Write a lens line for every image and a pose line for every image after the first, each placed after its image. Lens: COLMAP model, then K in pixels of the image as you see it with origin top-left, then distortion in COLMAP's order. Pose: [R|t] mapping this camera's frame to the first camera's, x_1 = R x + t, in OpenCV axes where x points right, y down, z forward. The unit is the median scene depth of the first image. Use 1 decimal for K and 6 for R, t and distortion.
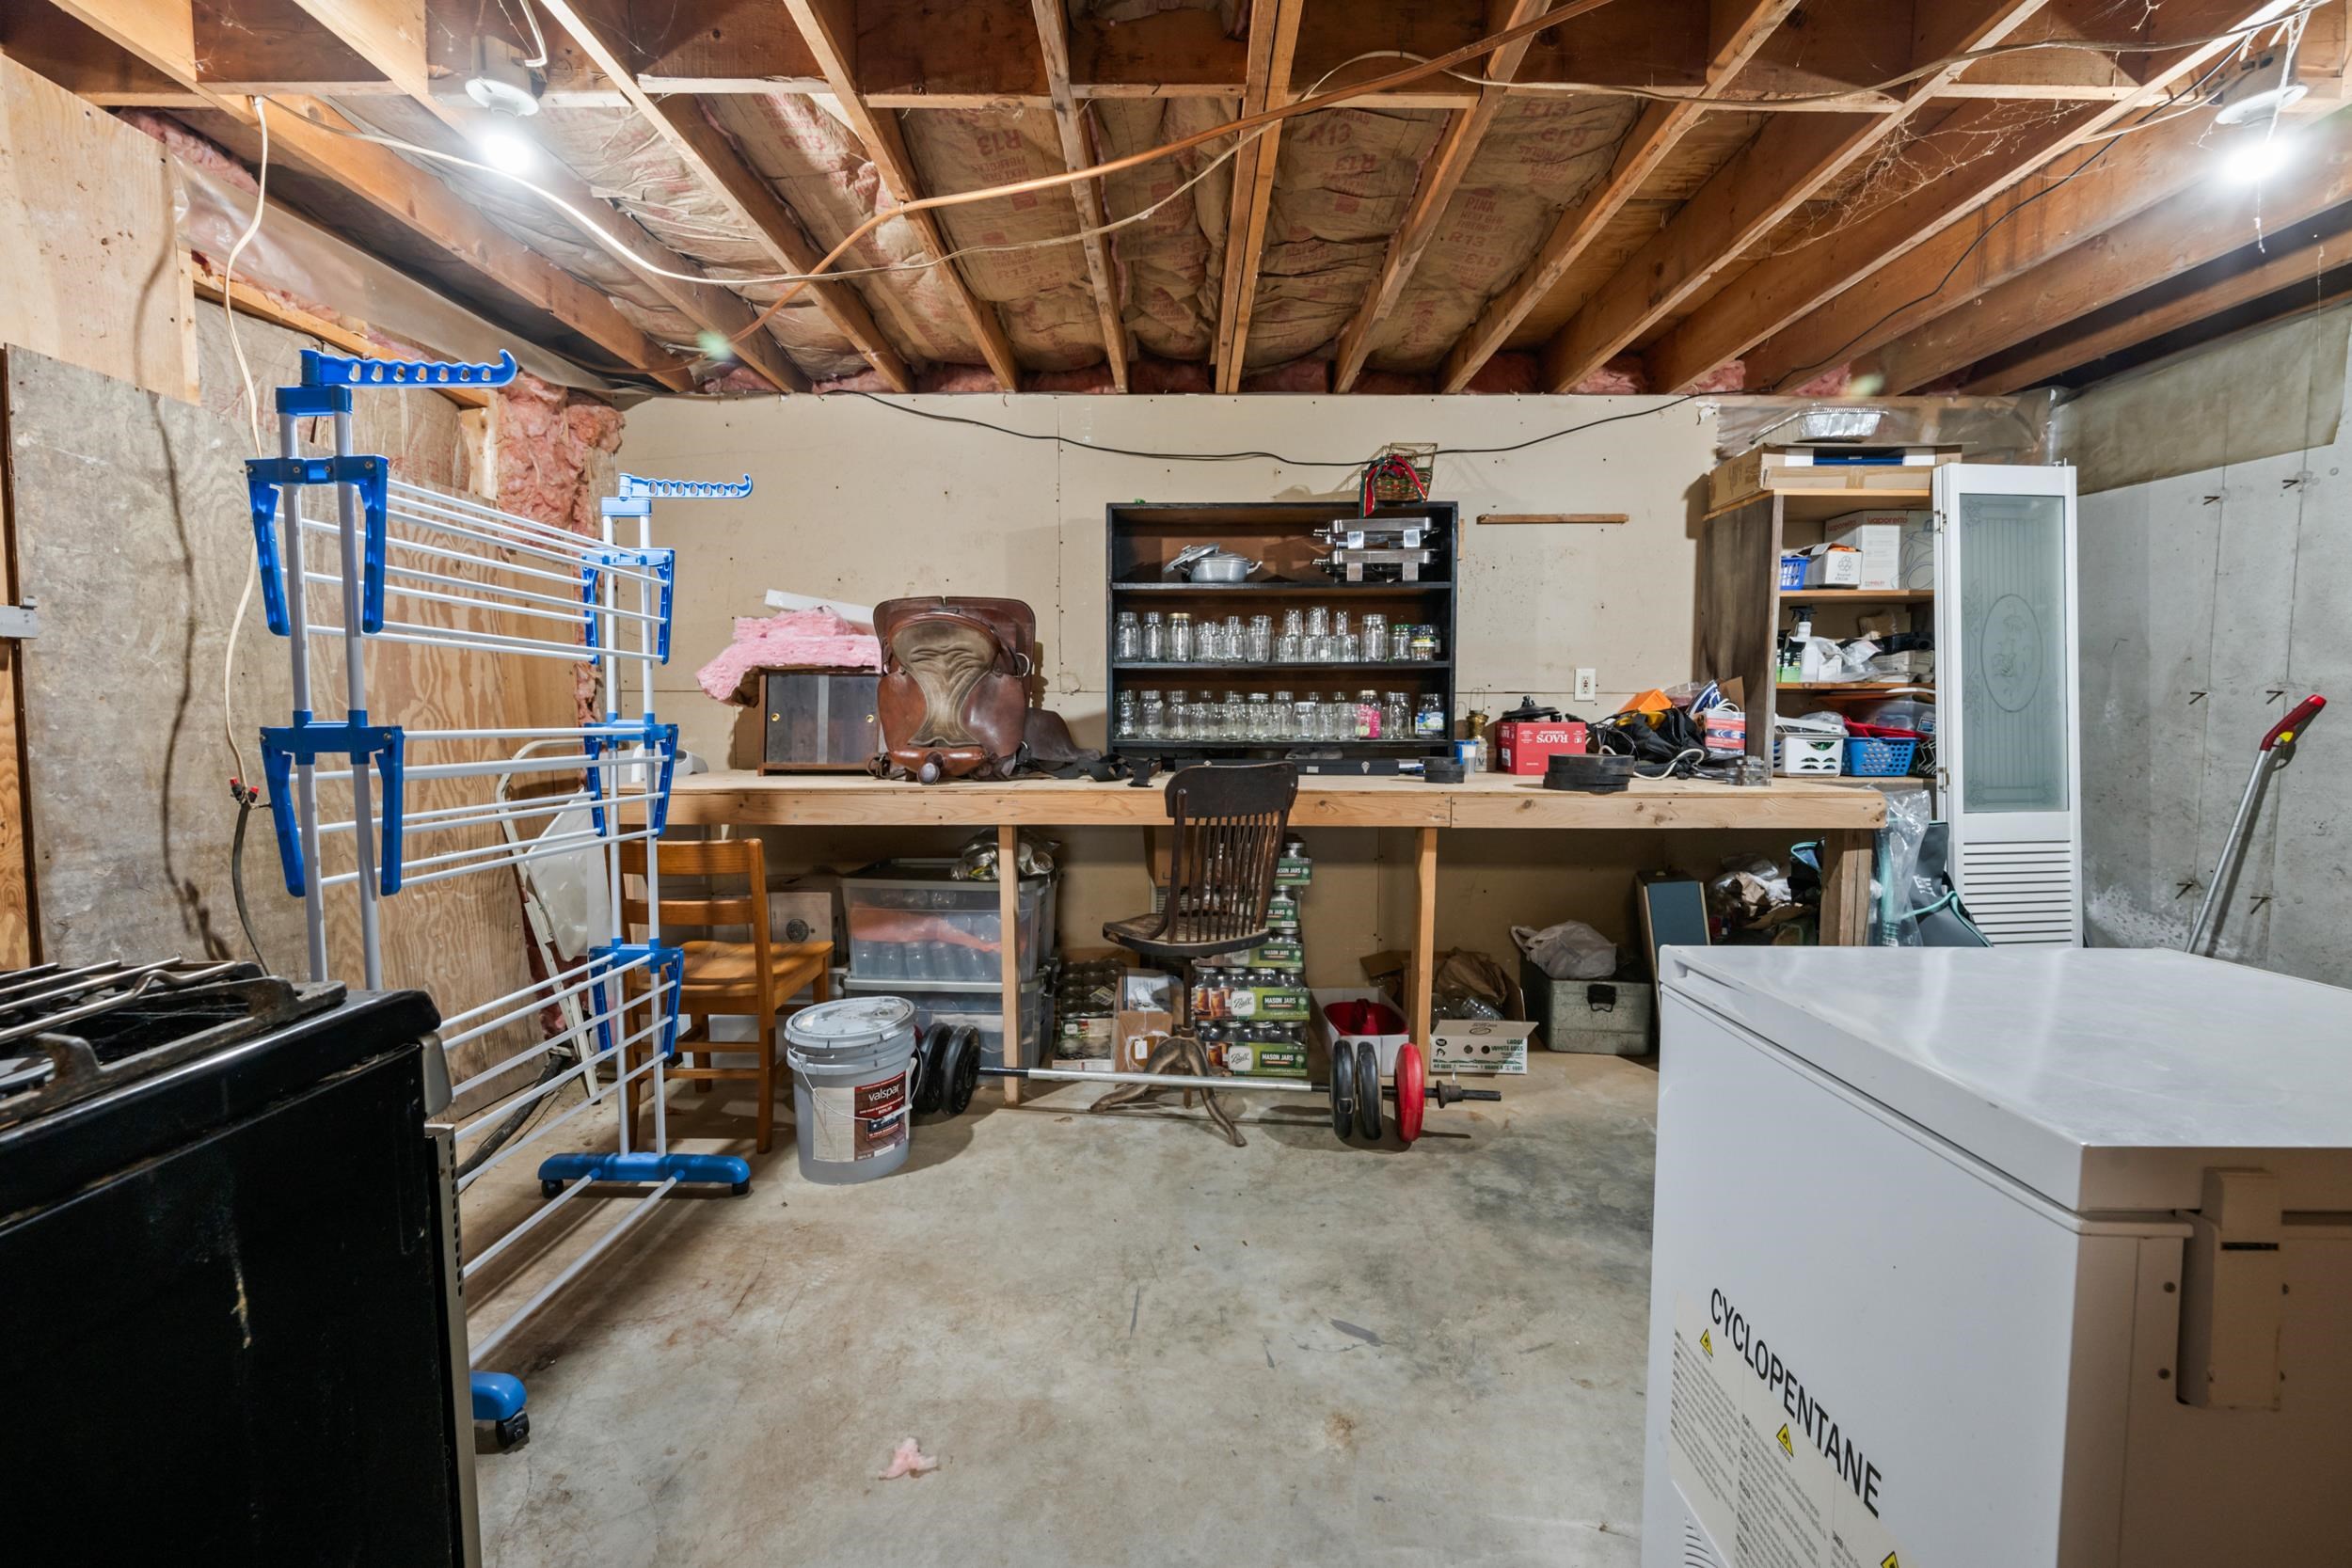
lens RADIAL K [[943.4, 0, 1194.3], [0, 943.4, 776.8], [0, 0, 1]] dist [-0.001202, -0.000201]
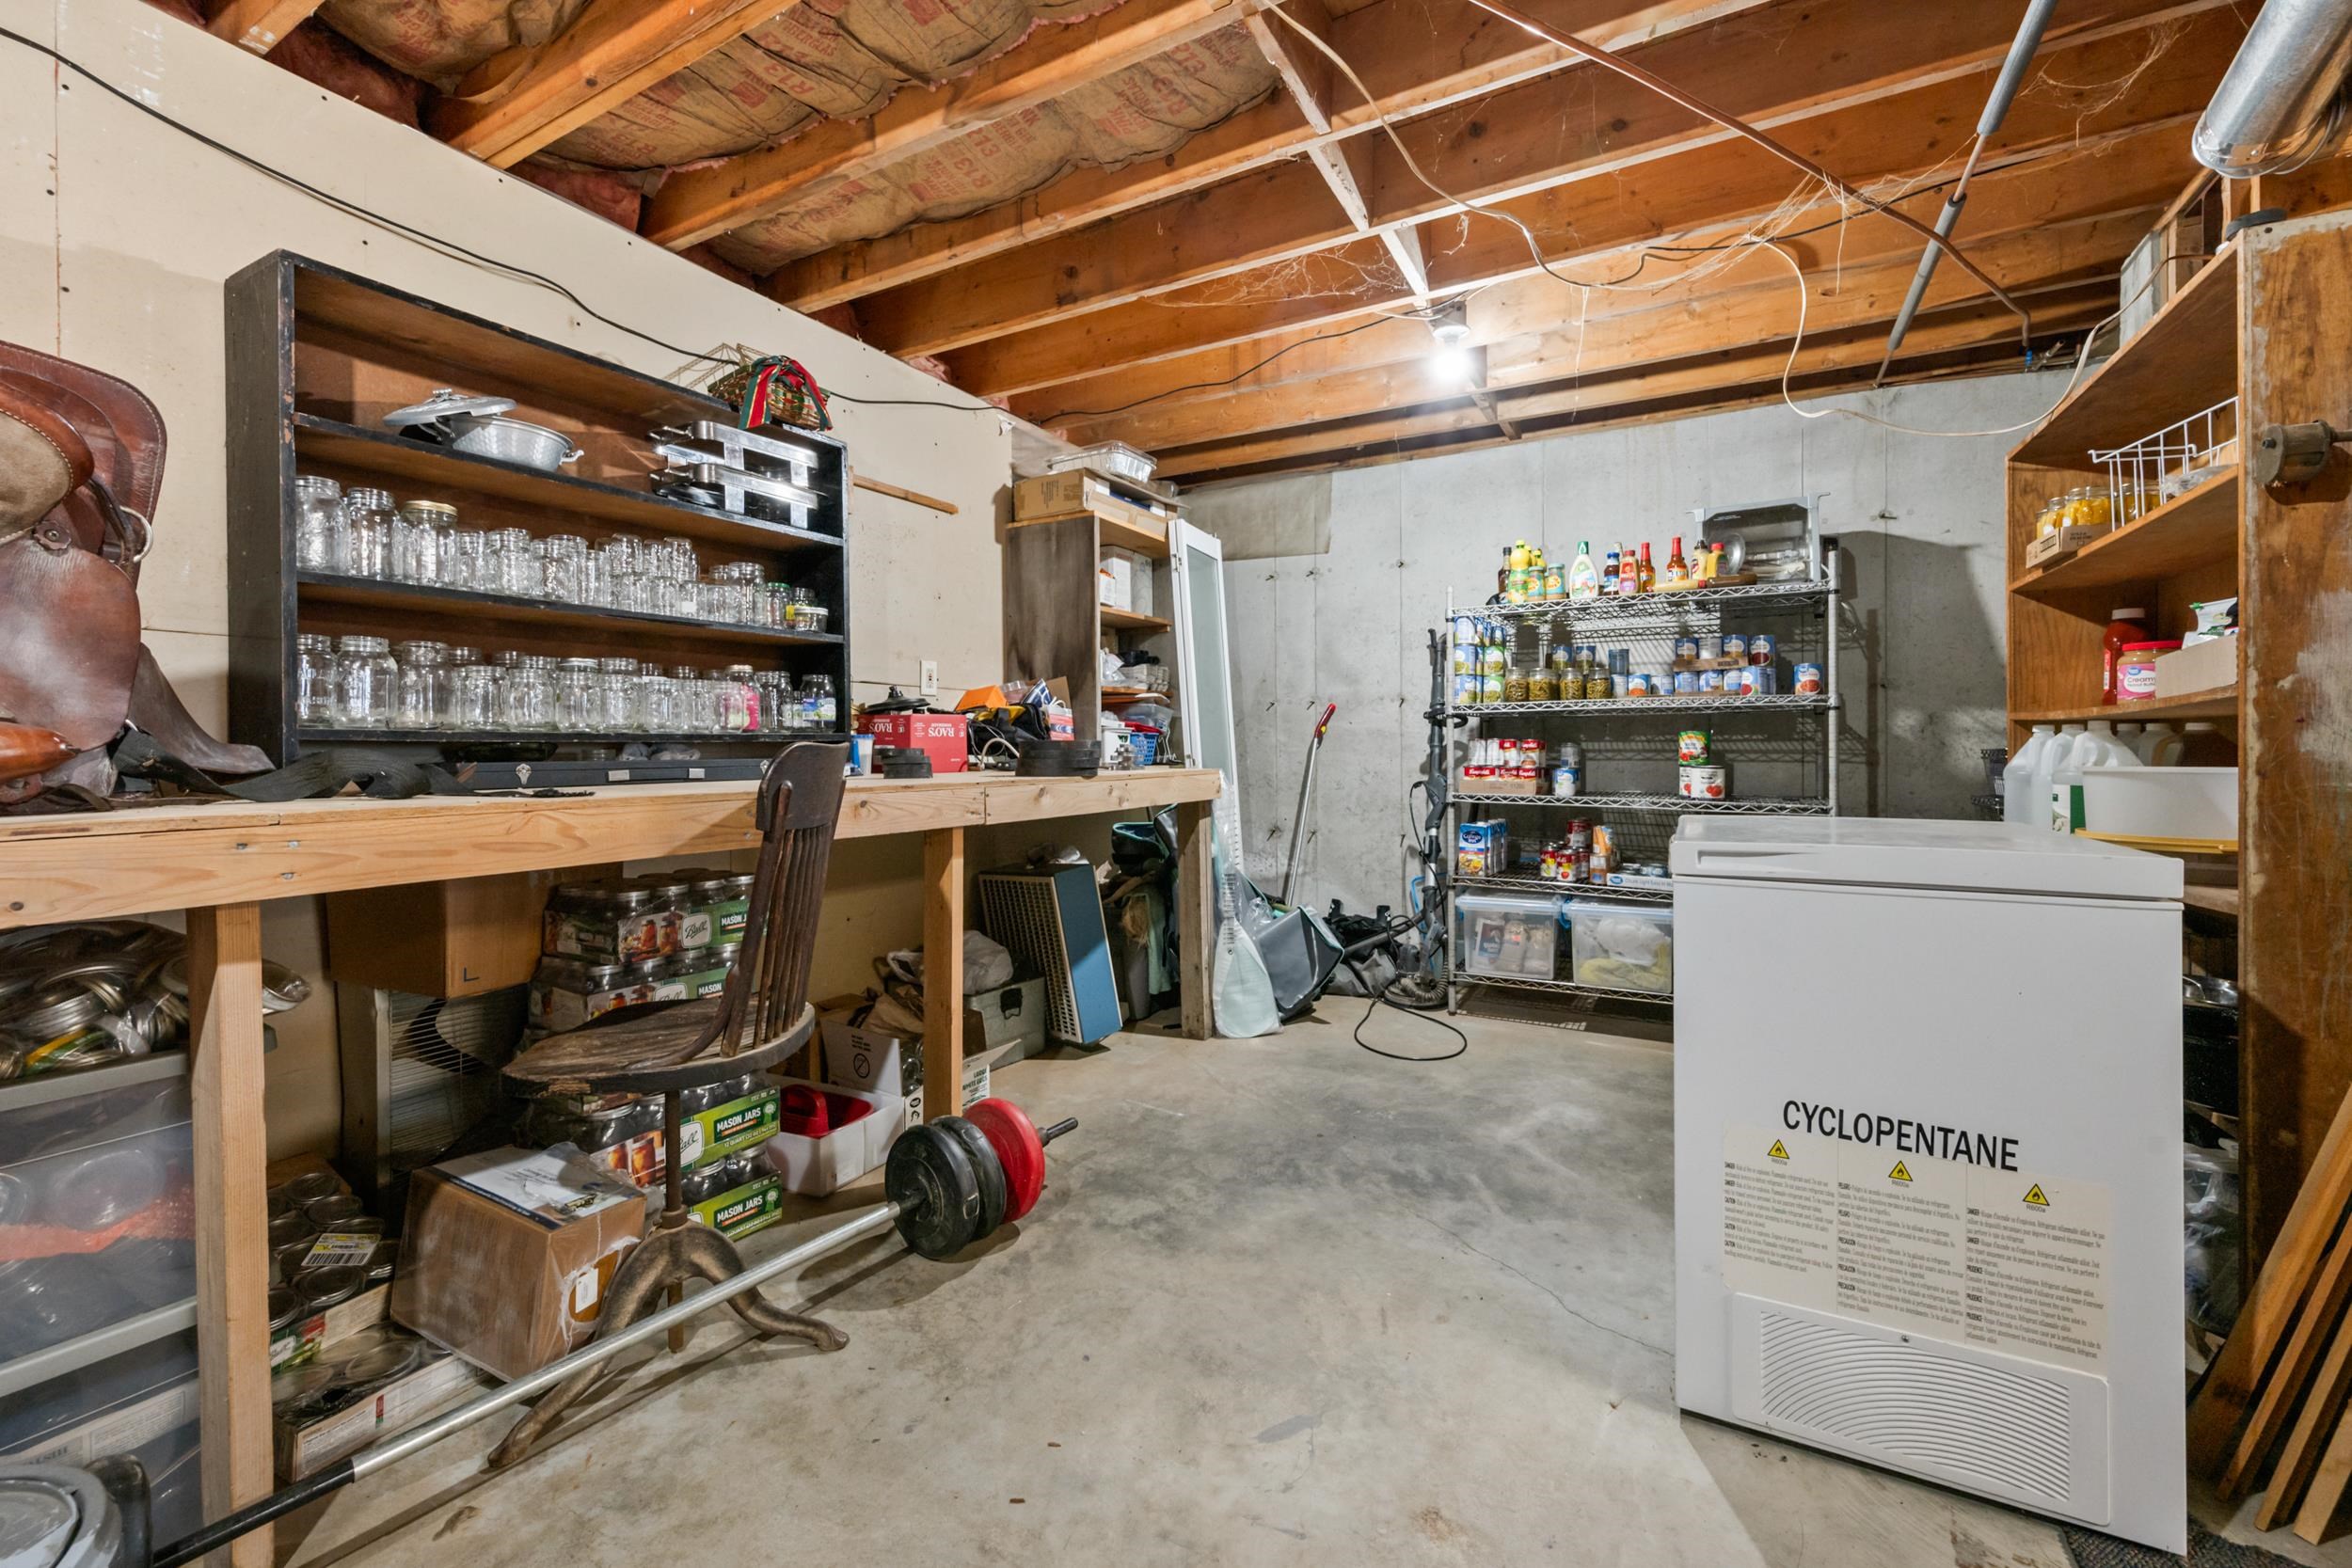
lens RADIAL K [[943.4, 0, 1191.2], [0, 943.4, 762.4], [0, 0, 1]] dist [-0.001202, -0.000201]
pose [[0.471485, -0.017430, 0.881702, -0.316664], [0.071145, 0.997298, -0.018329, 0.023131], [-0.878999, 0.071370, 0.471451, 0.377270]]
